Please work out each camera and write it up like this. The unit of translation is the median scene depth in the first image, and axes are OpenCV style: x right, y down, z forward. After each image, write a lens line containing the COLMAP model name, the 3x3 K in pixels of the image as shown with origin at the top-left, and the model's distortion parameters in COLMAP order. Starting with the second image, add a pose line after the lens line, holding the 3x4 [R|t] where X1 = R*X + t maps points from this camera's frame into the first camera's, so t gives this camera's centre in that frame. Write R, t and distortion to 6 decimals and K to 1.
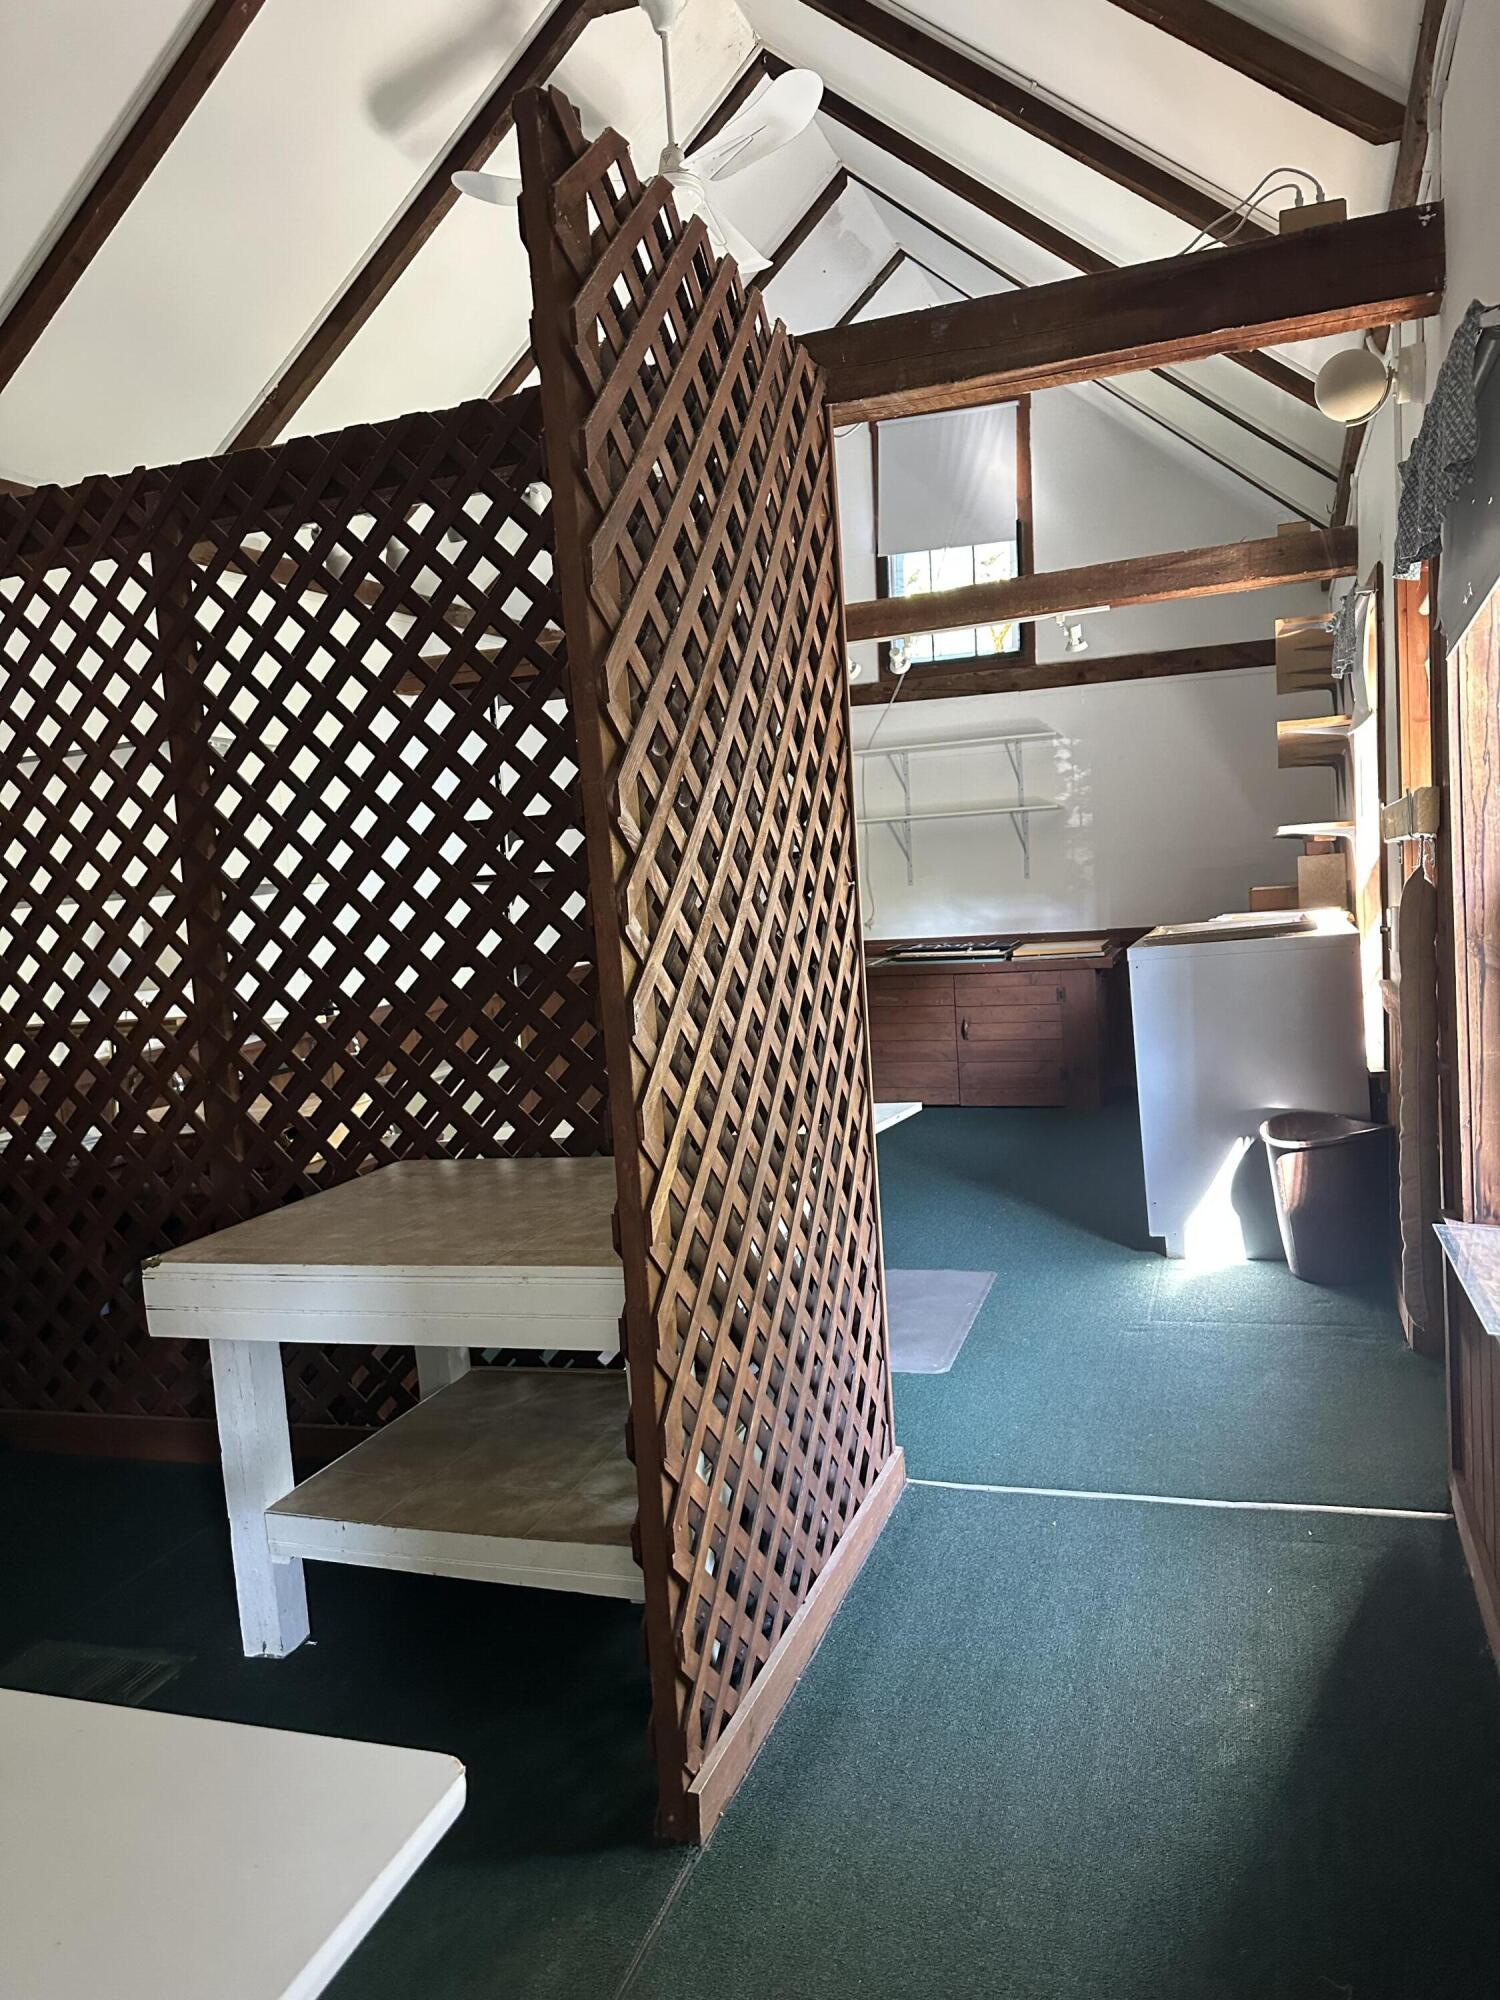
lens RADIAL K [[1402.2, 0, 733.6], [0, 1402.2, 1002.5], [0, 0, 1]] dist [0.011842, 0.001047]
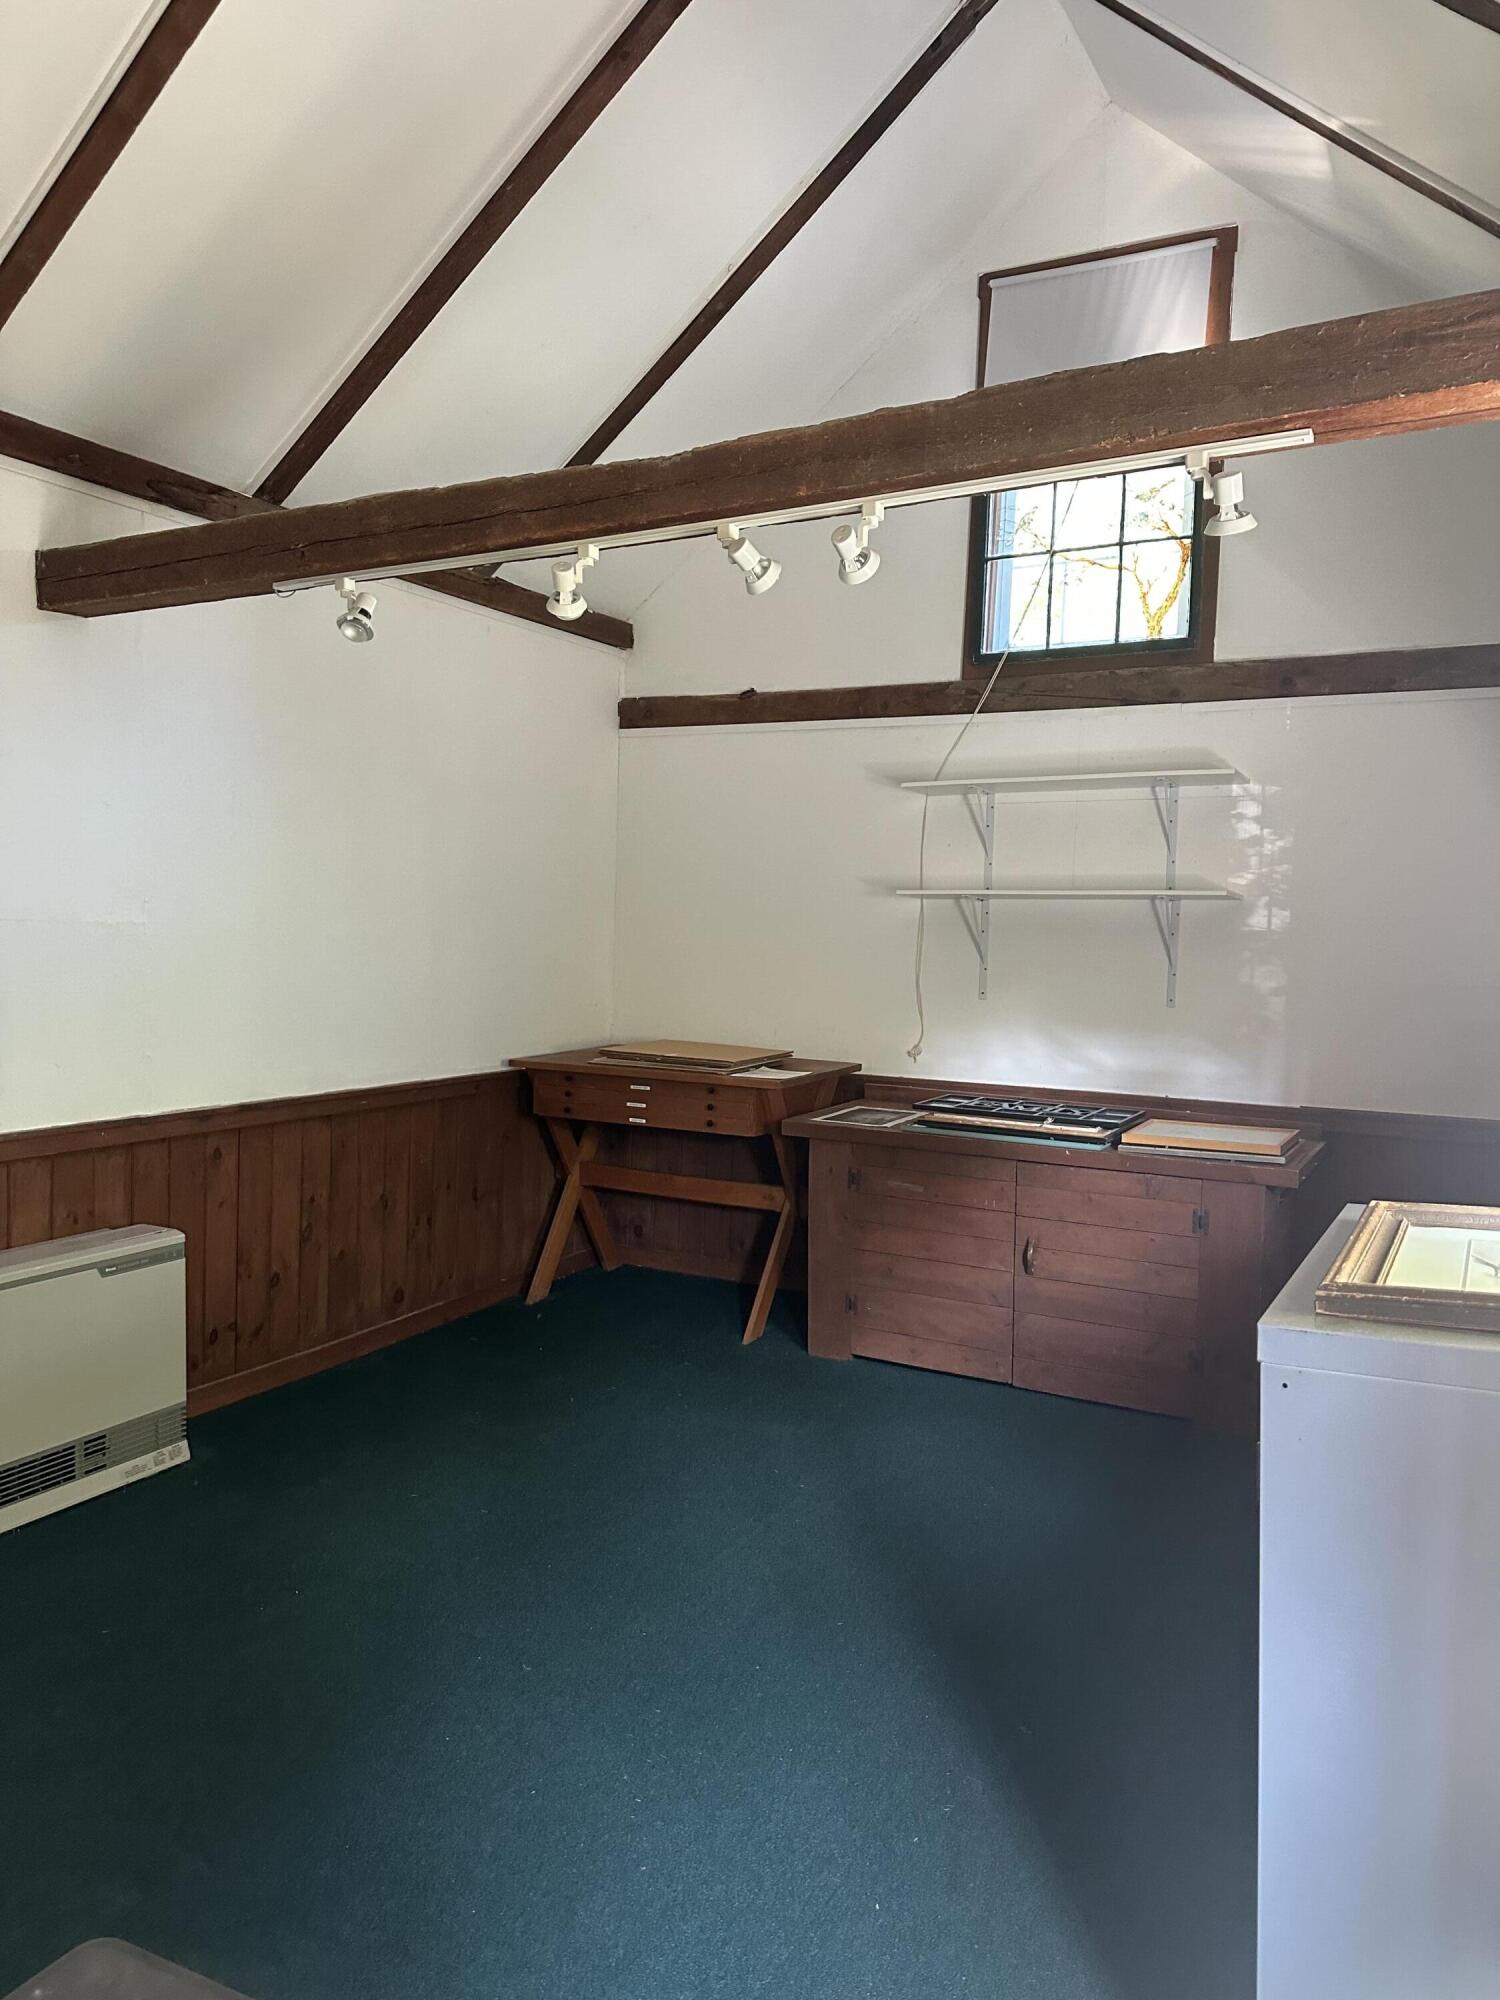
lens RADIAL K [[1331.7, 0, 746.7], [0, 1331.7, 981.7], [0, 0, 1]] dist [0.060771, -0.107325]
pose [[0.982029, 0.090053, -0.165858, 0.125518], [-0.099057, 0.993980, -0.046824, -0.054903], [0.160643, 0.062412, 0.985037, 0.402684]]
